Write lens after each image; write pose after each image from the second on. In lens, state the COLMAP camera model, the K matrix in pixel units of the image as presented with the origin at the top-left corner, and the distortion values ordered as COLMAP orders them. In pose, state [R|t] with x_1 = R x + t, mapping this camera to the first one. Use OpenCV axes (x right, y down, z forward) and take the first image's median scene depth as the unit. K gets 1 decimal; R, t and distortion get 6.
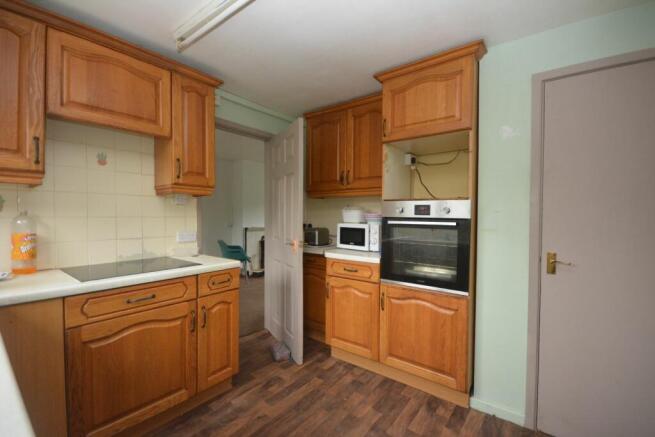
lens RADIAL K [[287.0, 0, 331.5], [0, 287.0, 217.2], [0, 0, 1]] dist [-0.003969, -0.001145]
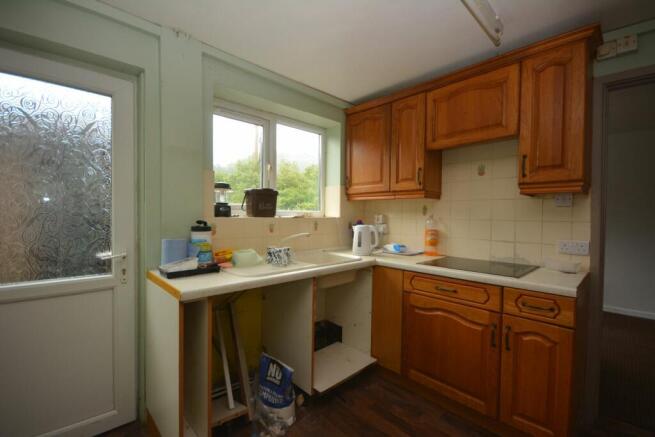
lens RADIAL K [[287.0, 0, 331.7], [0, 287.0, 218.5], [0, 0, 1]] dist [-0.003969, -0.001145]
pose [[-0.153255, 0.007874, -0.988155, 0.493921], [-0.019742, 0.999744, 0.011028, -0.007484], [0.987989, 0.021199, -0.153060, 0.630237]]
